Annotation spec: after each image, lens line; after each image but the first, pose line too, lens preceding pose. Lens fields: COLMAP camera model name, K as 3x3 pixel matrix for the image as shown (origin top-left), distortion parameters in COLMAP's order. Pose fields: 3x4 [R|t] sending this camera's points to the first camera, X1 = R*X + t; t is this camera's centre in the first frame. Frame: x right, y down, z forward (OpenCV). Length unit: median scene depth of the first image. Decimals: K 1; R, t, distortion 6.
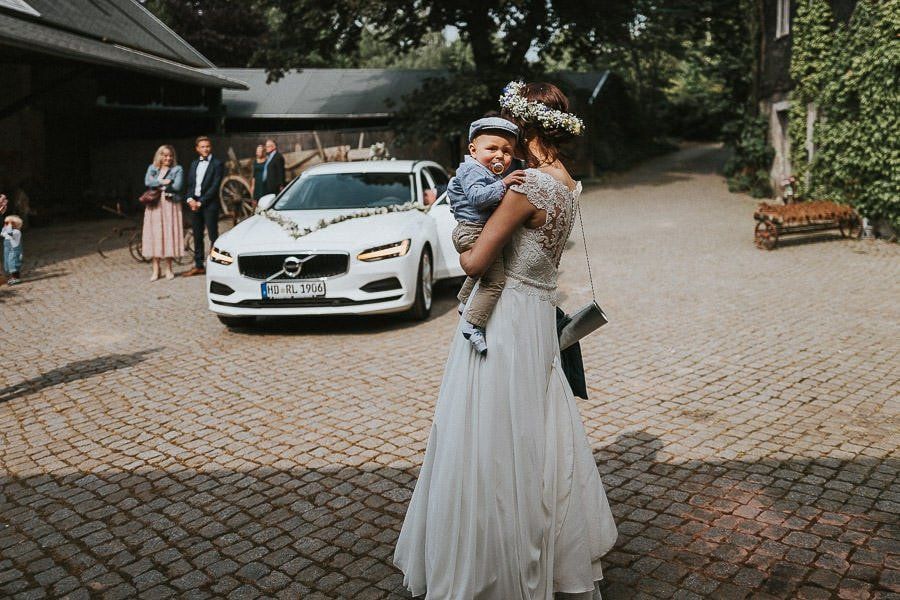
lens RADIAL K [[731.5, 0, 450.0], [0, 731.5, 300.0], [0, 0, 1]] dist [0.002767, -0.003514]
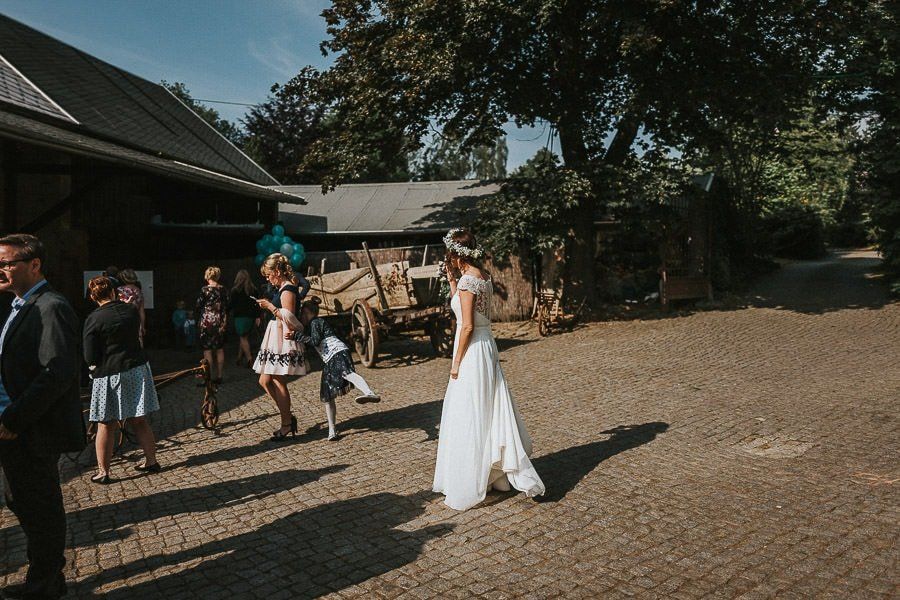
lens RADIAL K [[731.5, 0, 450.0], [0, 731.5, 300.0], [0, 0, 1]] dist [0.002767, -0.003514]
pose [[0.994442, -0.005917, -0.105120, -0.007797], [-0.010969, 0.987164, -0.159335, -0.029333], [0.104714, 0.159602, 0.981612, 0.153537]]
